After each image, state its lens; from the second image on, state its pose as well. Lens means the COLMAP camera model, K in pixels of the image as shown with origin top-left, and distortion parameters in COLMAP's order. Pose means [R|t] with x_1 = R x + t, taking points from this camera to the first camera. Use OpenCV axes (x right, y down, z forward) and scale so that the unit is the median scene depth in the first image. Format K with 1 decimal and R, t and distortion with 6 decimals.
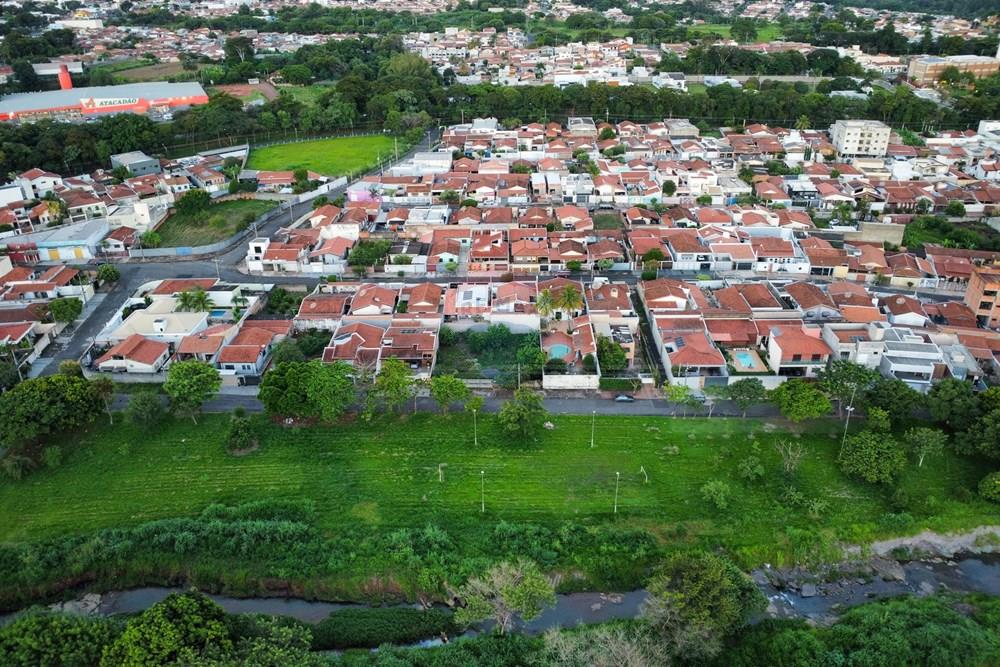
lens RADIAL K [[730.2, 0, 497.5], [0, 730.2, 332.9], [0, 0, 1]] dist [-0.029835, -0.009706]
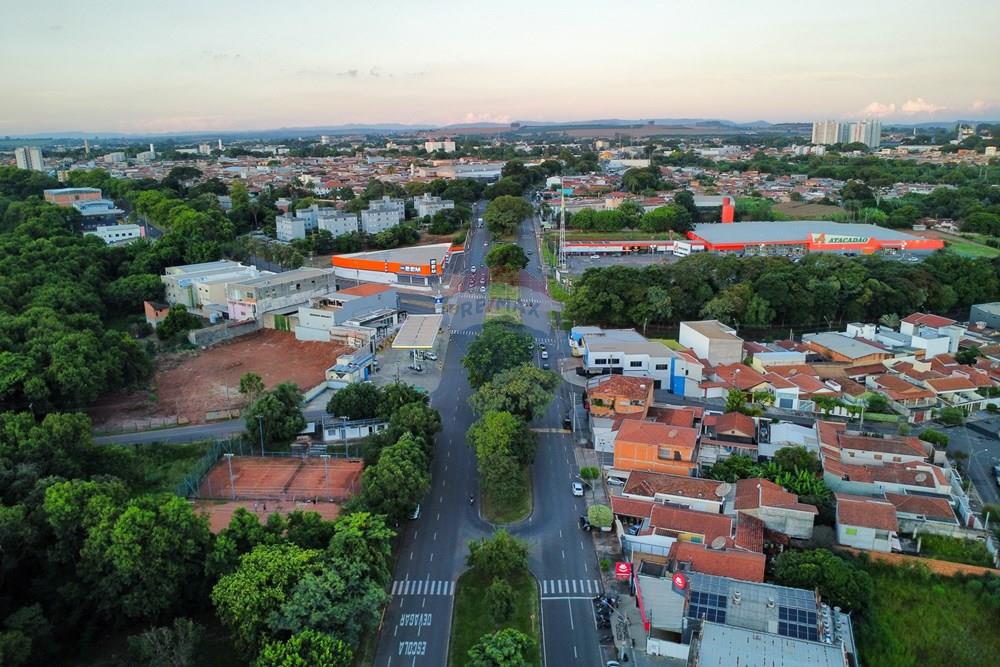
lens RADIAL K [[730.2, 0, 497.5], [0, 730.2, 332.9], [0, 0, 1]] dist [-0.029835, -0.009706]
pose [[0.902829, 0.113855, -0.414654, -0.798191], [-0.191108, 0.970080, -0.149739, 0.008452], [0.385199, 0.214432, 0.897575, 0.090813]]
